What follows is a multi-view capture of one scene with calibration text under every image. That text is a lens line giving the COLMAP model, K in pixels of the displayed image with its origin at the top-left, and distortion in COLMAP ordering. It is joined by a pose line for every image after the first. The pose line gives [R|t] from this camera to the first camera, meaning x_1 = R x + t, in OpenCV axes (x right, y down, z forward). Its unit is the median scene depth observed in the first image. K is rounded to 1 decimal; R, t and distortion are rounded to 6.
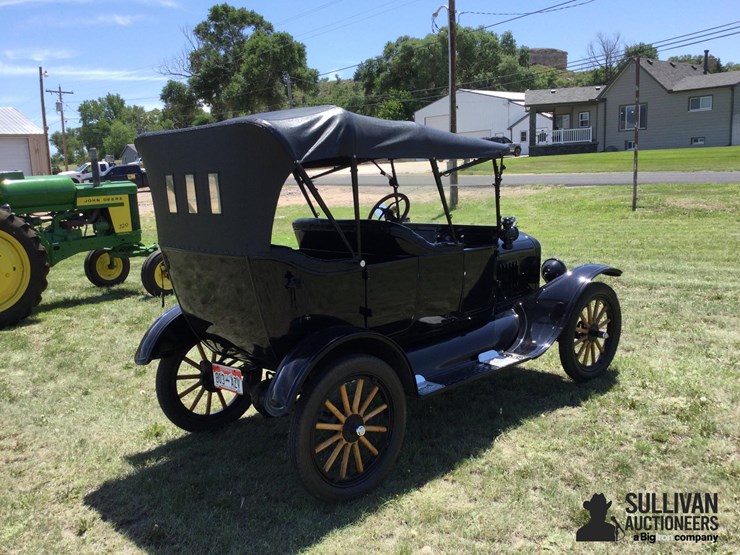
lens RADIAL K [[672.8, 0, 372.5], [0, 672.8, 276.8], [0, 0, 1]] dist [0.105546, -0.187457]
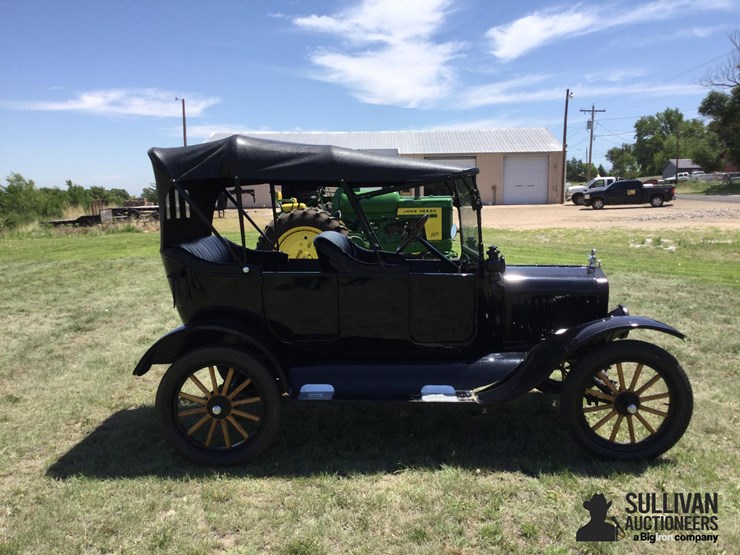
lens RADIAL K [[672.8, 0, 372.5], [0, 672.8, 276.8], [0, 0, 1]] dist [0.105546, -0.187457]
pose [[0.713413, 0.116811, -0.690940, 0.174137], [-0.131493, 0.990809, 0.031736, -0.013441], [0.688296, 0.068213, 0.722216, 0.058183]]
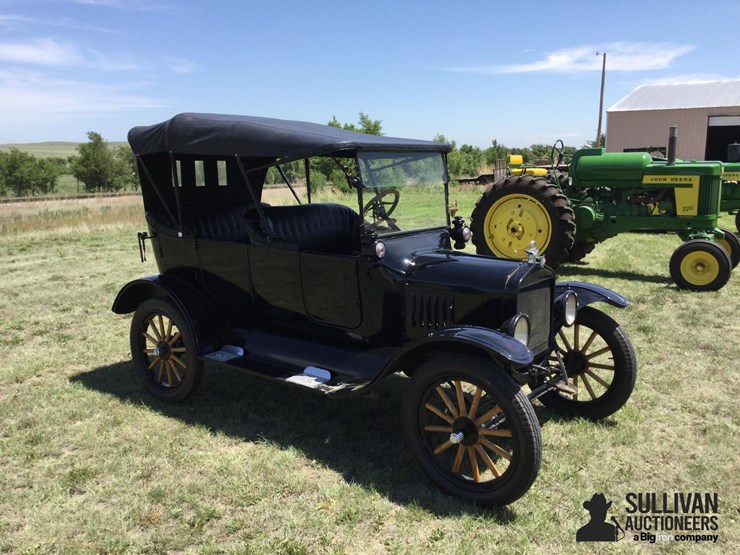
lens RADIAL K [[672.8, 0, 372.5], [0, 672.8, 276.8], [0, 0, 1]] dist [0.105546, -0.187457]
pose [[0.154225, 0.211731, -0.965083, 0.243703], [-0.160473, 0.969168, 0.186983, -0.044980], [0.974917, 0.126032, 0.183447, 0.209305]]
